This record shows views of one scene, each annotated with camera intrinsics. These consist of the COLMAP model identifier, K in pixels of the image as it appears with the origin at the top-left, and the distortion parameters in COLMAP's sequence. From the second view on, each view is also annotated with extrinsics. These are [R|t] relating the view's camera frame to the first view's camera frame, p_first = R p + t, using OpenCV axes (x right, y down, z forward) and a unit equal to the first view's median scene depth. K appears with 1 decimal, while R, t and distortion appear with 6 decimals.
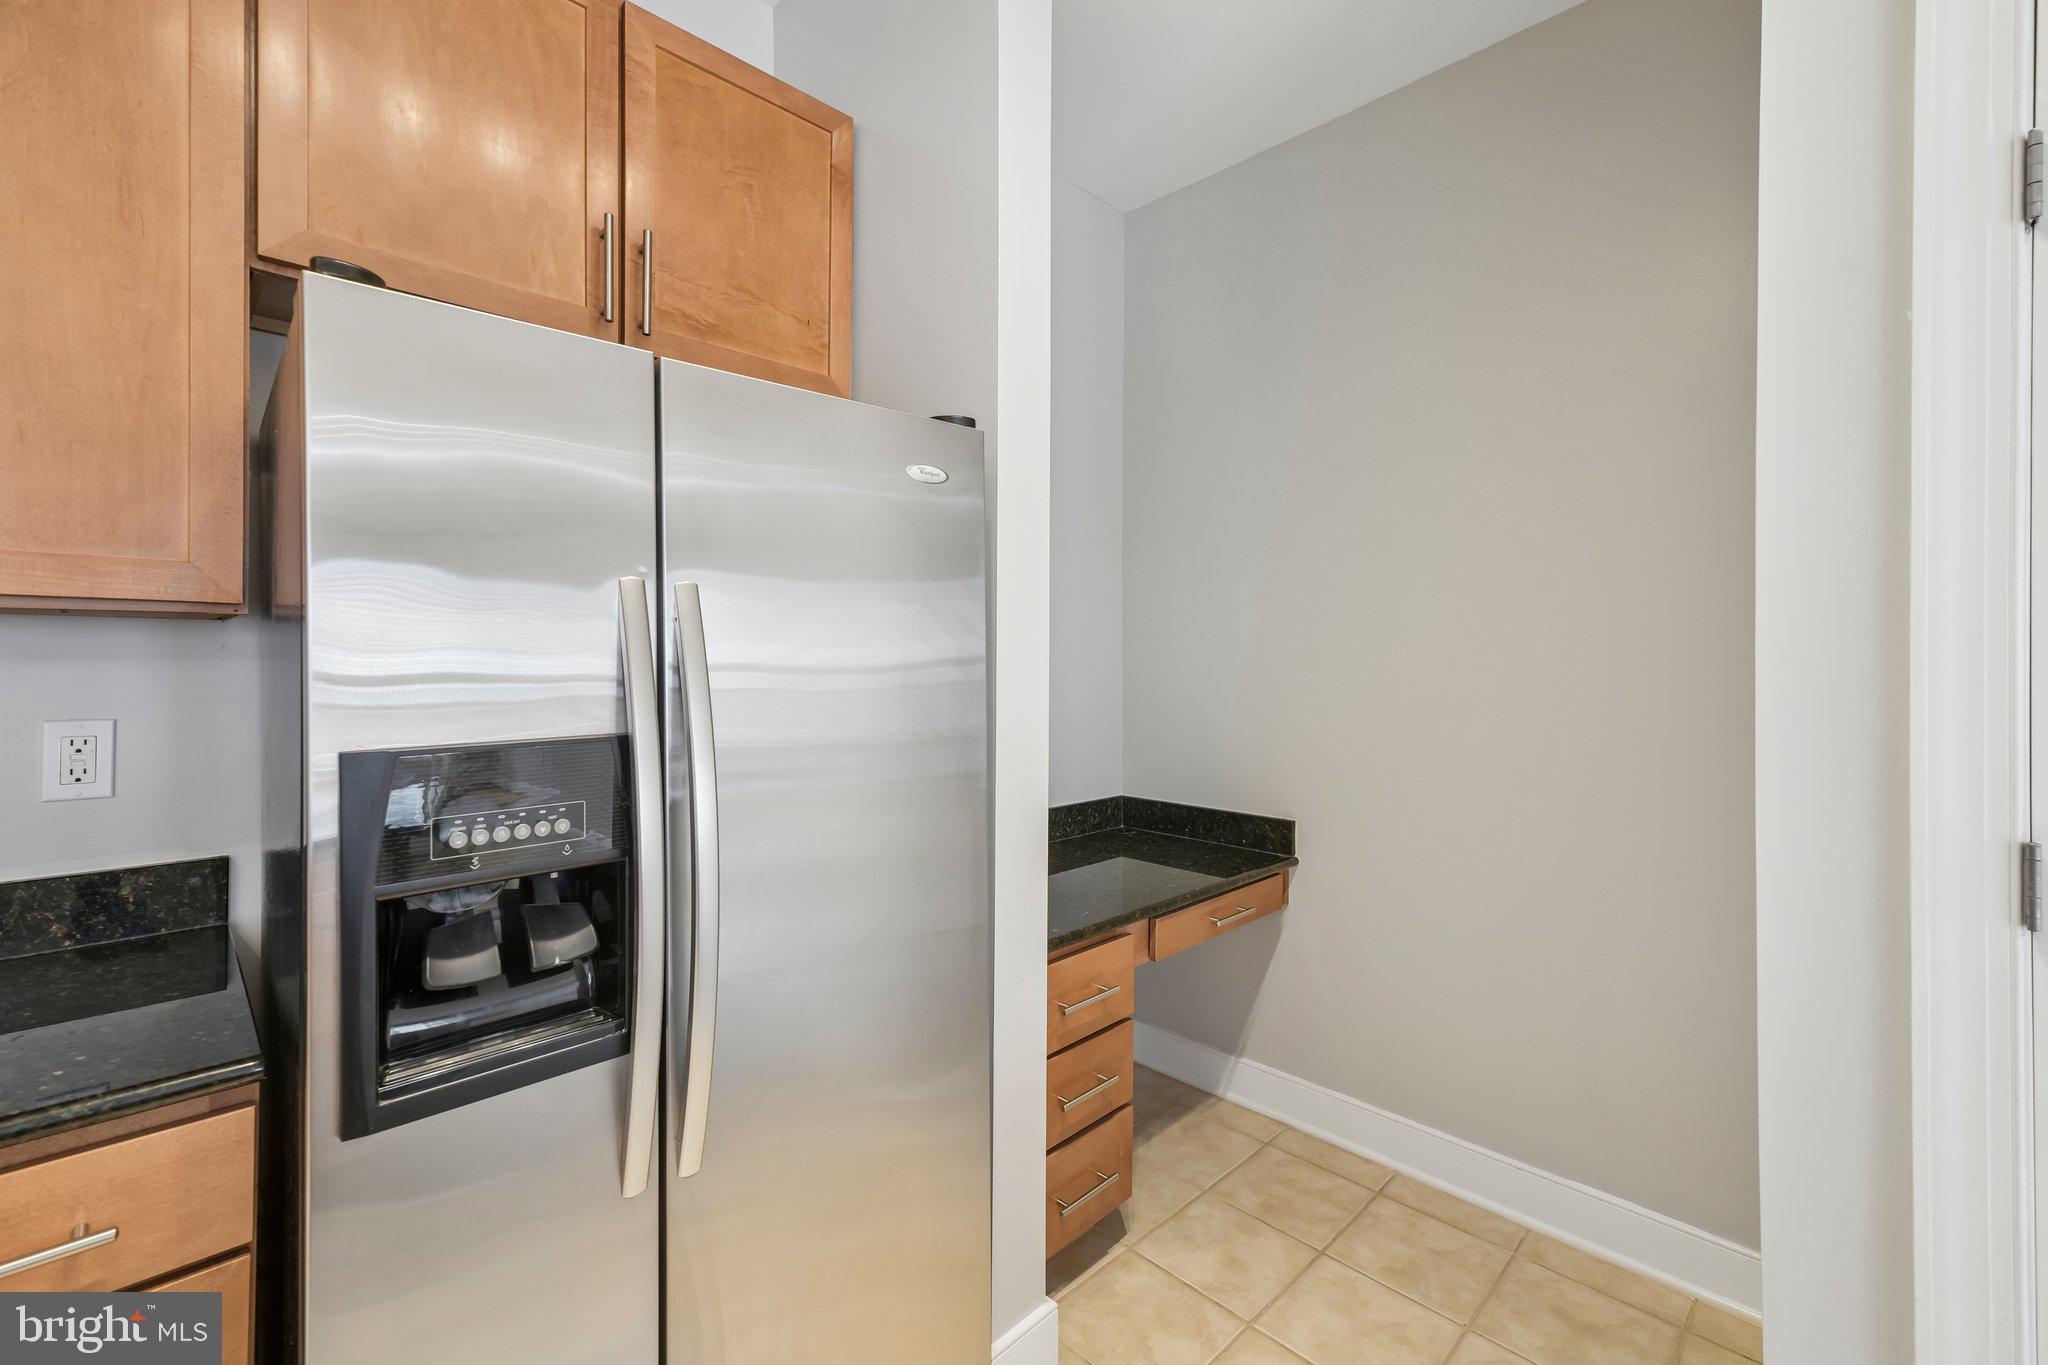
lens RADIAL K [[859.5, 0, 1026.7], [0, 859.5, 659.1], [0, 0, 1]] dist [0.018173, -0.000243]
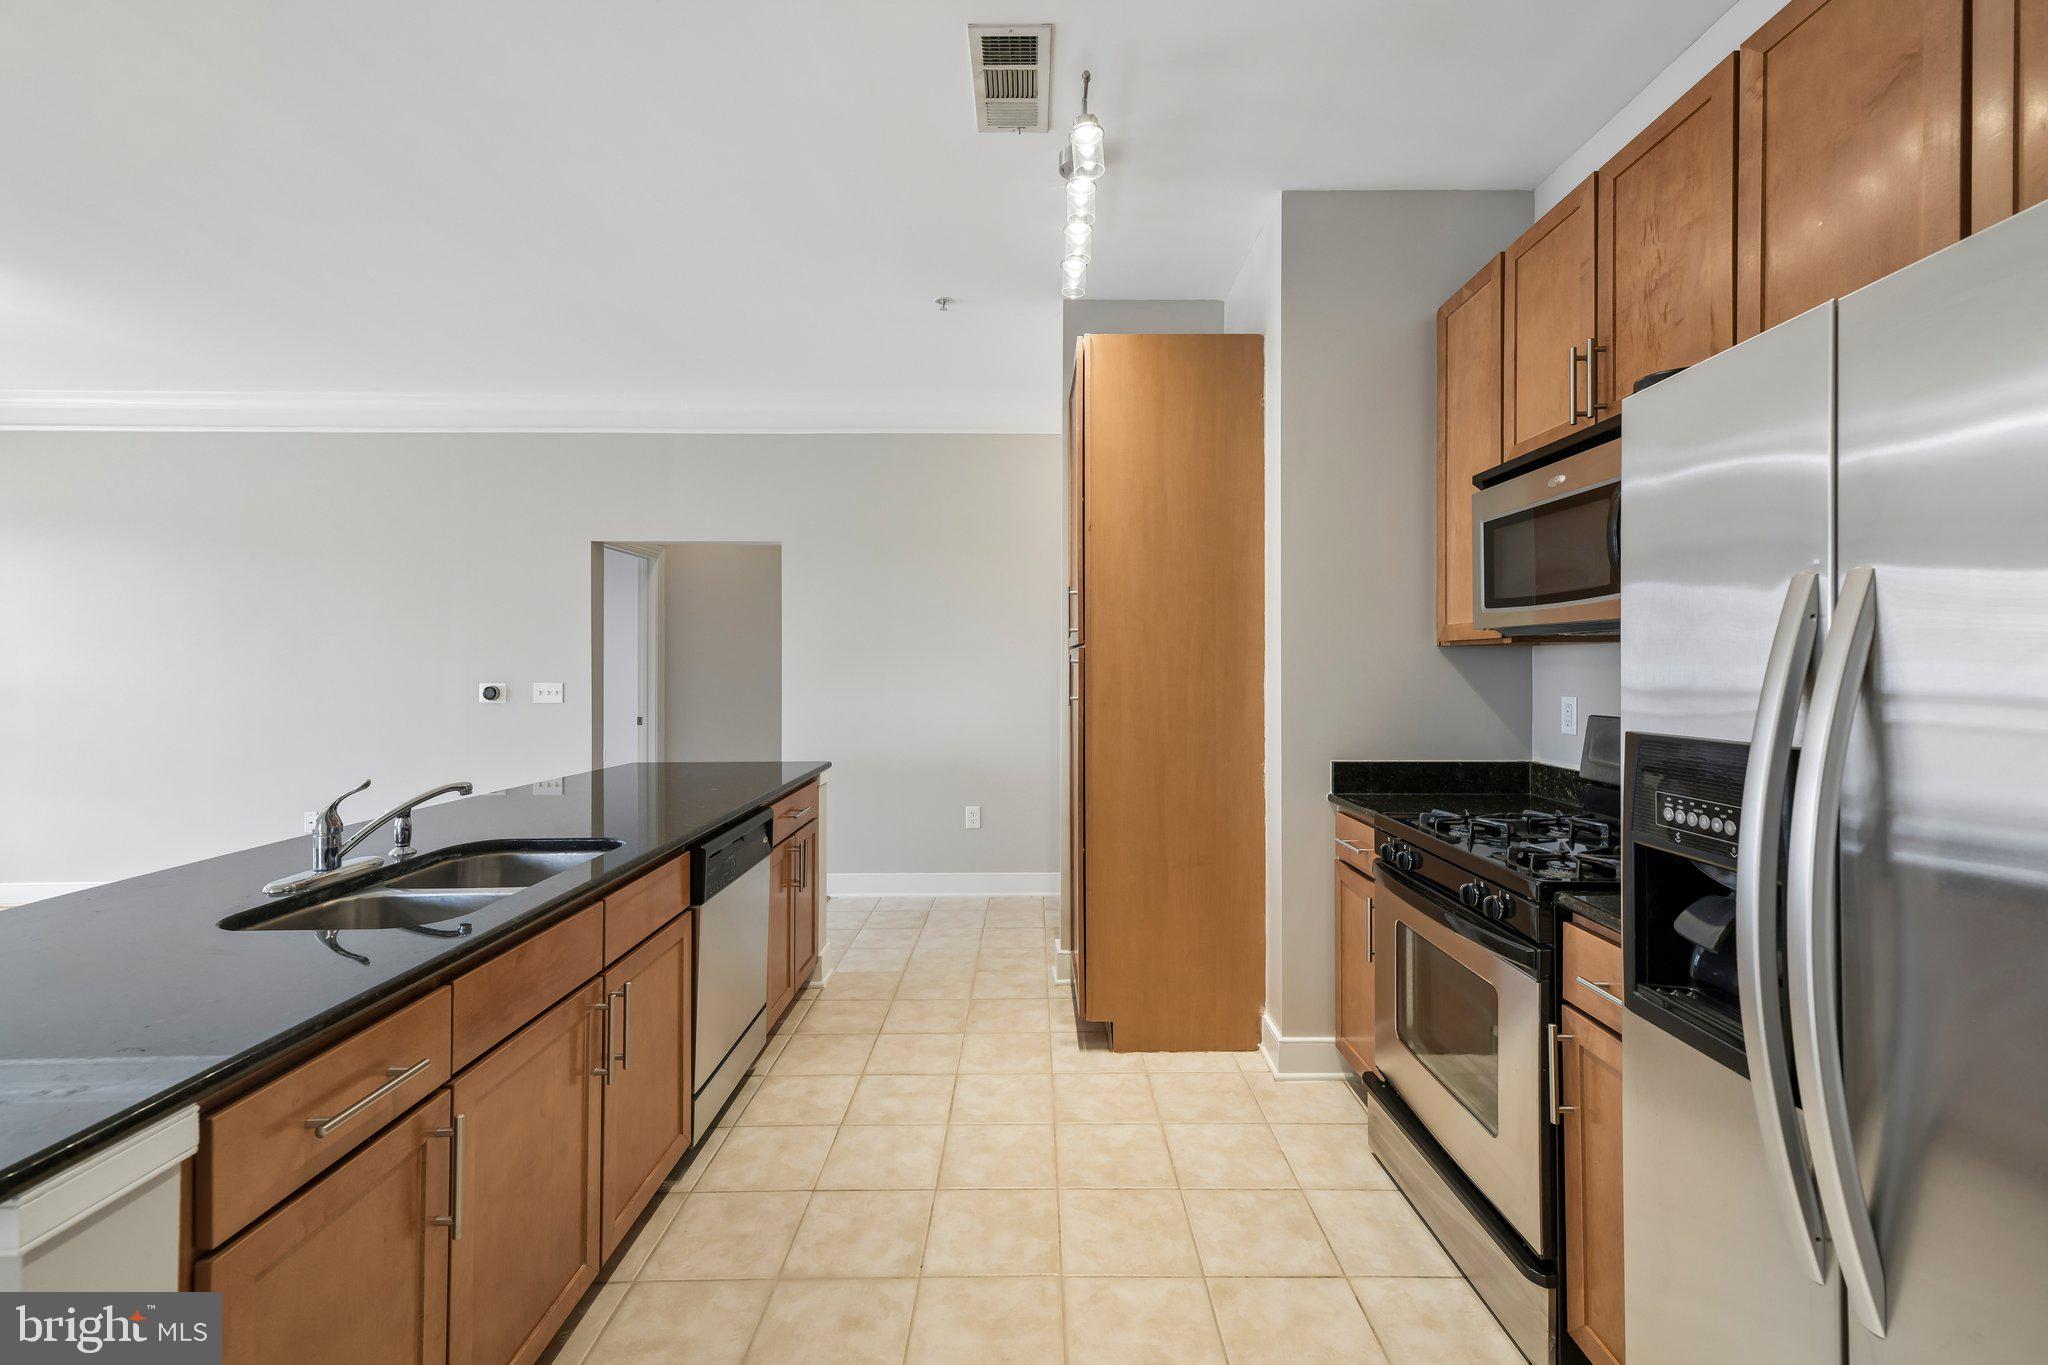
lens RADIAL K [[865.0, 0, 1036.4], [0, 865.0, 659.6], [0, 0, 1]] dist [0.019777, -0.000568]
pose [[-0.703158, -0.008085, -0.710987, 0.560330], [-0.004062, 0.999965, -0.007354, 0.003252], [0.711022, -0.002283, -0.703166, 0.820925]]
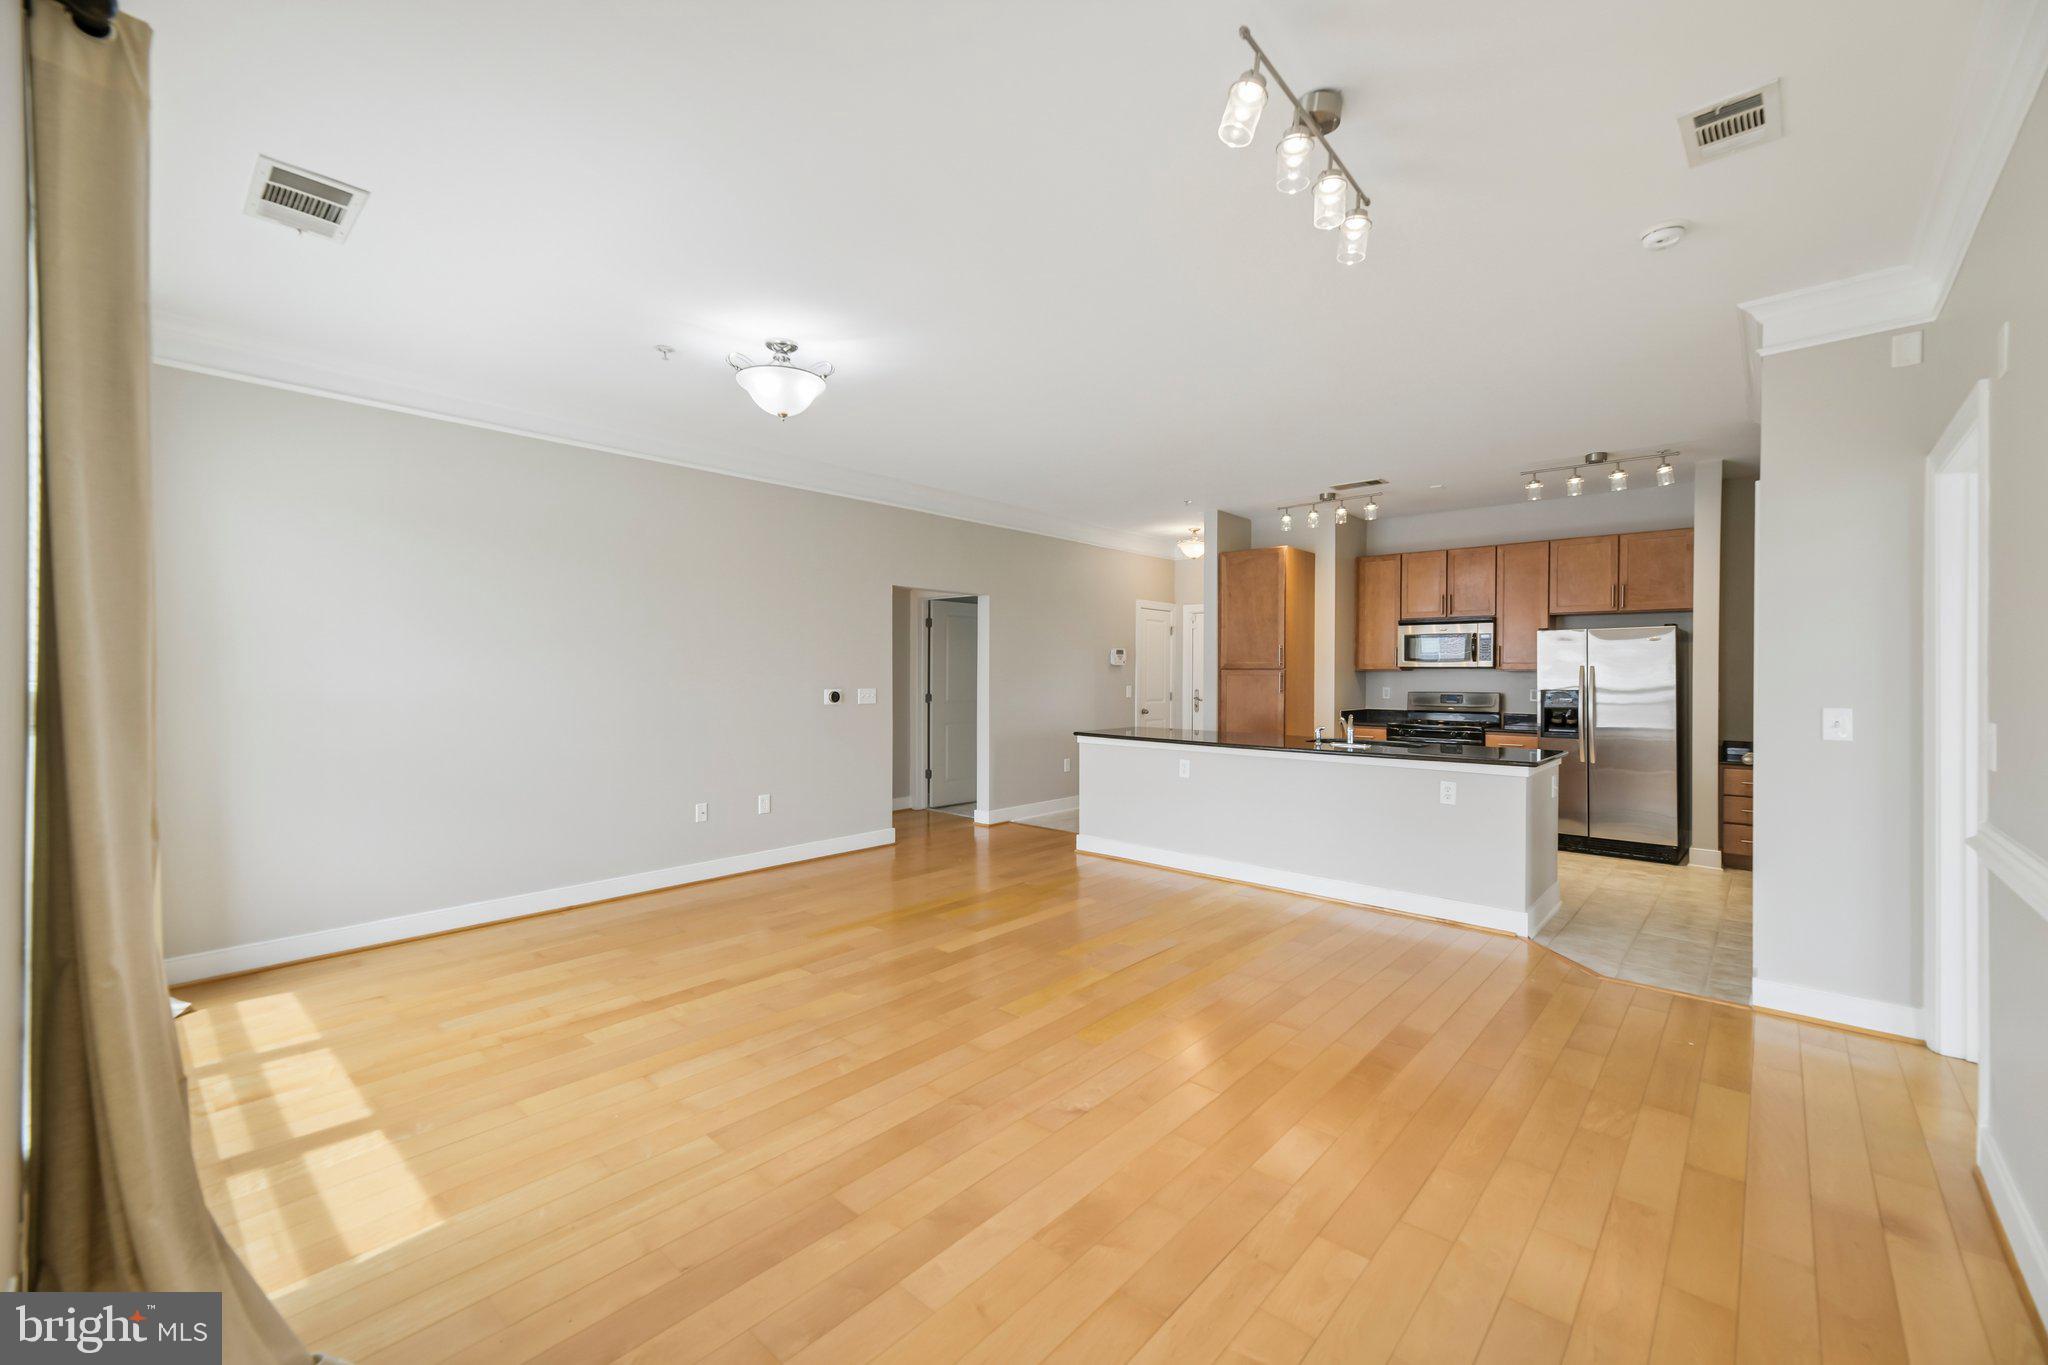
lens RADIAL K [[826.6, 0, 1031.1], [0, 826.6, 677.3], [0, 0, 1]] dist [0.008116, -0.000207]
pose [[0.054272, -0.001269, -0.998525, 4.147201], [-0.005917, 0.999981, -0.001592, 0.020314], [0.998509, 0.005995, 0.054264, -2.588513]]
